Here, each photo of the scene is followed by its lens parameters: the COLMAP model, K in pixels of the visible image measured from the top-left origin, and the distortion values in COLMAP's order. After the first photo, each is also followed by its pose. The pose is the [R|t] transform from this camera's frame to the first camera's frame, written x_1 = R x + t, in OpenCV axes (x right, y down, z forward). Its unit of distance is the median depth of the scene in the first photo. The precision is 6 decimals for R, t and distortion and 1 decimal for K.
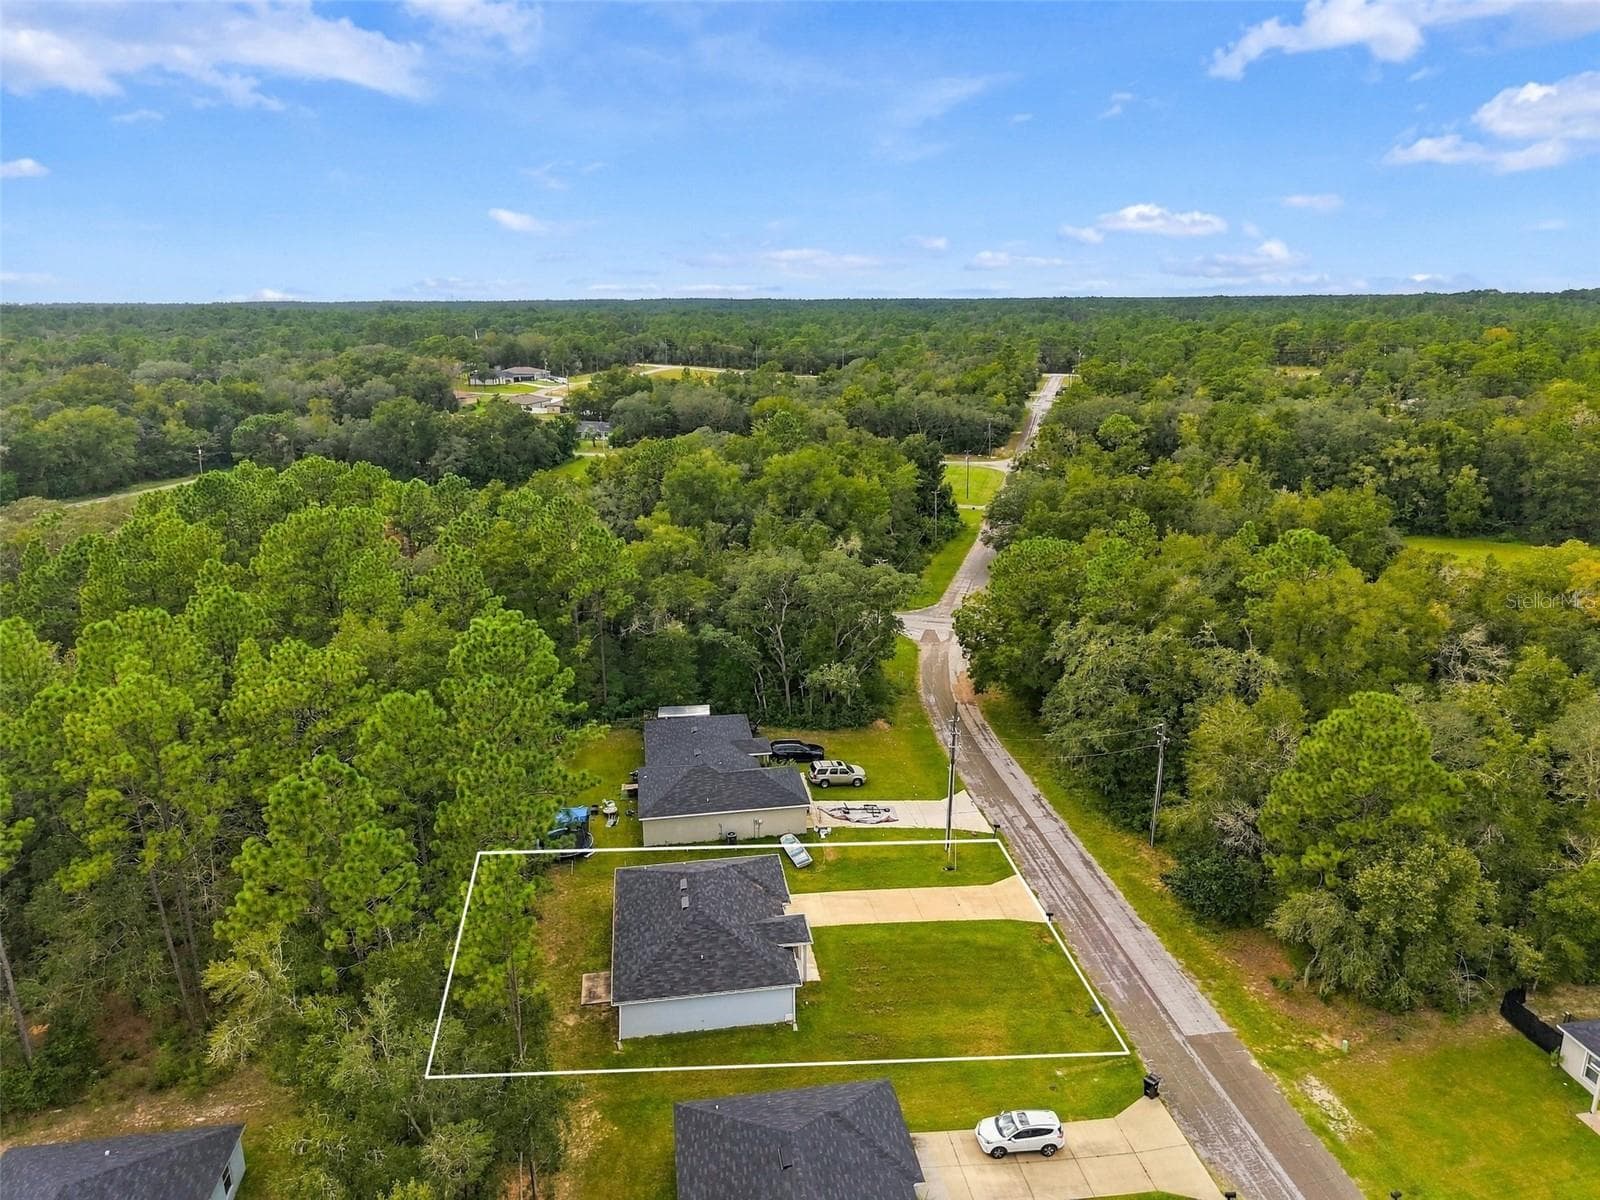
lens RADIAL K [[1085.4, 0, 800.0], [0, 1085.4, 600.0], [0, 0, 1]] dist [0.046236, -0.043886]
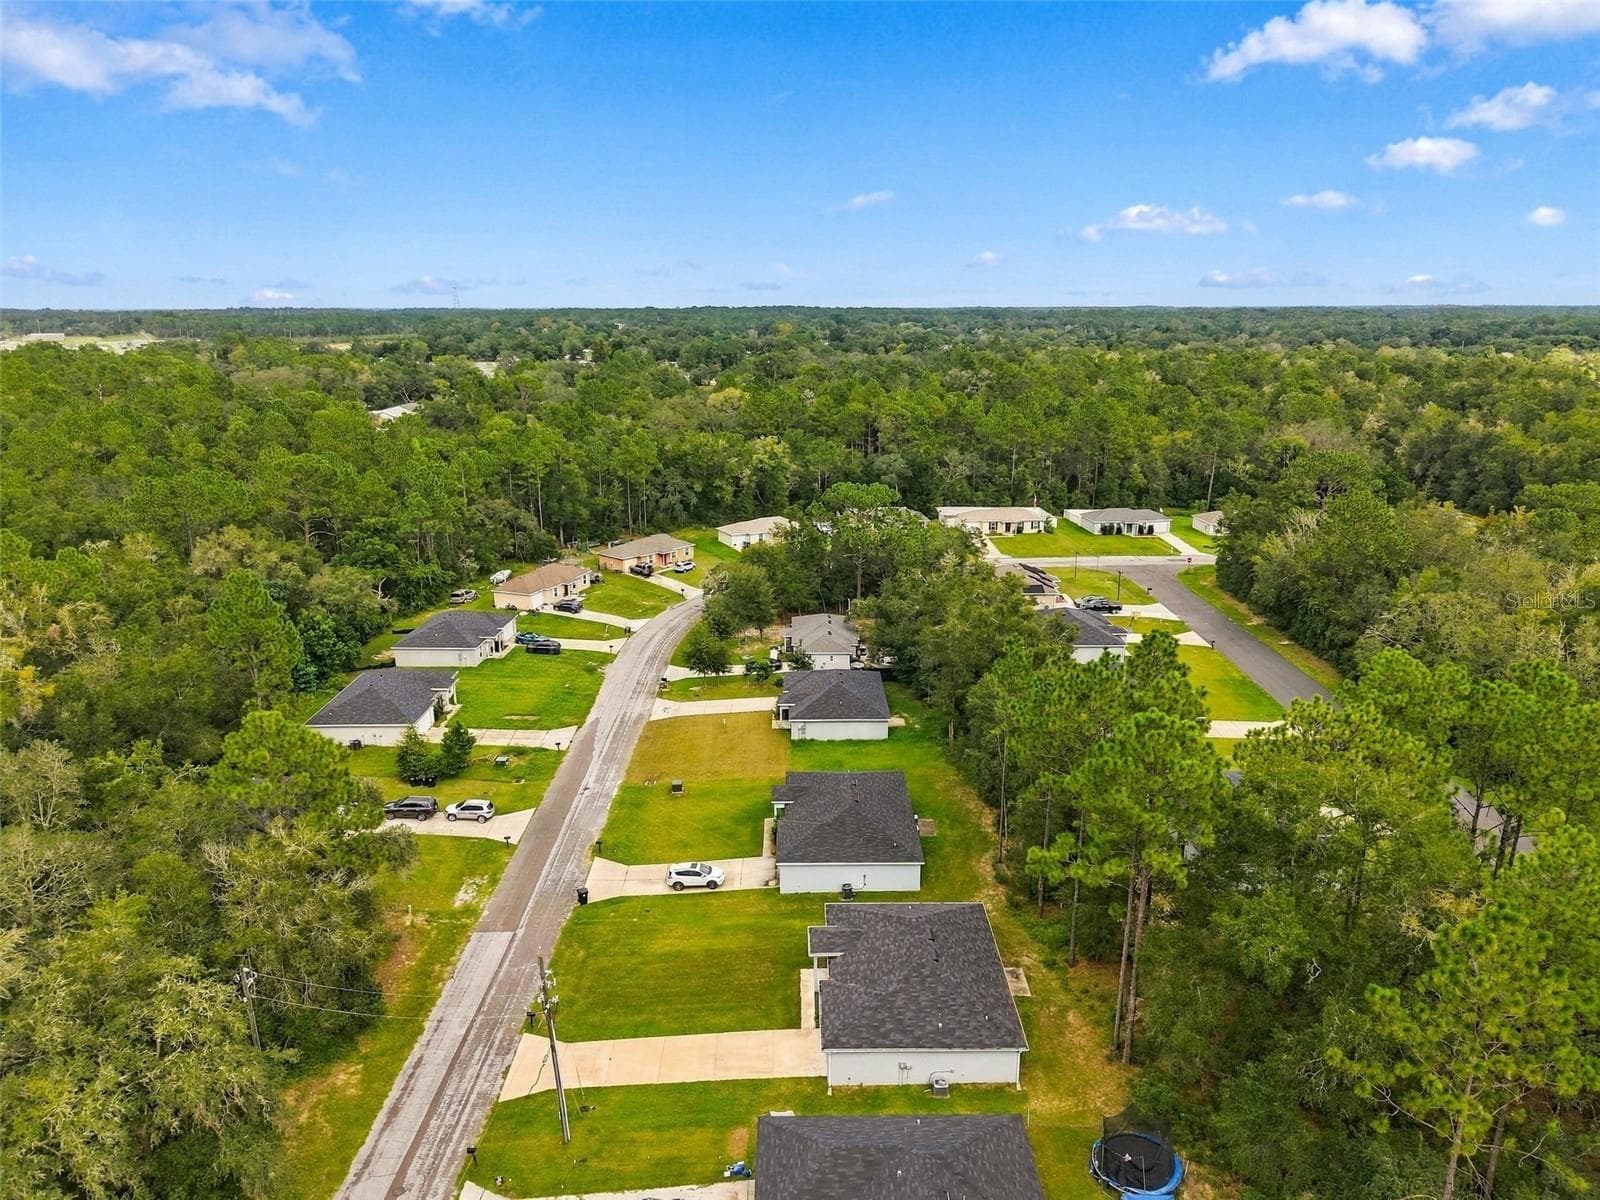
lens RADIAL K [[1076.3, 0, 800.0], [0, 1076.3, 600.0], [0, 0, 1]] dist [0.009625, -0.001521]
pose [[-0.989395, -0.027267, 0.142666, -0.092855], [0.050176, 0.857590, 0.511880, -0.385419], [-0.136307, 0.513610, -0.847128, 1.325901]]
